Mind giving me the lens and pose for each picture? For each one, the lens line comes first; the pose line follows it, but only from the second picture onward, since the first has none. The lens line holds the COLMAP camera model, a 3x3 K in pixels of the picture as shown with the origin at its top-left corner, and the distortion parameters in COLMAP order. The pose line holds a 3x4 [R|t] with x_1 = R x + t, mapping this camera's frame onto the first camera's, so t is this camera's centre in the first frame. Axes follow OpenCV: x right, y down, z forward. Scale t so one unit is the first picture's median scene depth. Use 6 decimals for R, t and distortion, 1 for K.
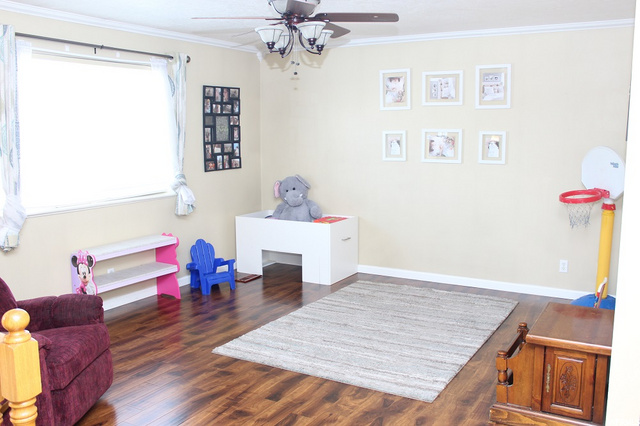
lens RADIAL K [[600.5, 0, 320.0], [0, 600.5, 213.0], [0, 0, 1]] dist [-0.093989, 0.025073]
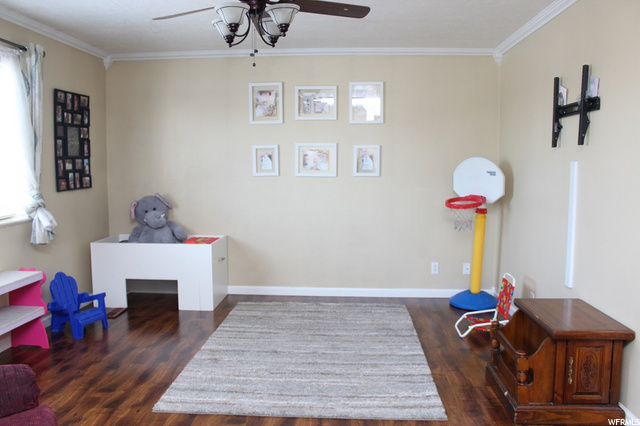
lens RADIAL K [[535.6, 0, 320.0], [0, 535.6, 213.0], [0, 0, 1]] dist [-0.153303, 0.120508]
pose [[0.893160, -0.039636, 0.447989, -0.200205], [0.059001, 0.997826, -0.029347, 0.004287], [-0.445852, 0.052644, 0.893557, 0.197527]]
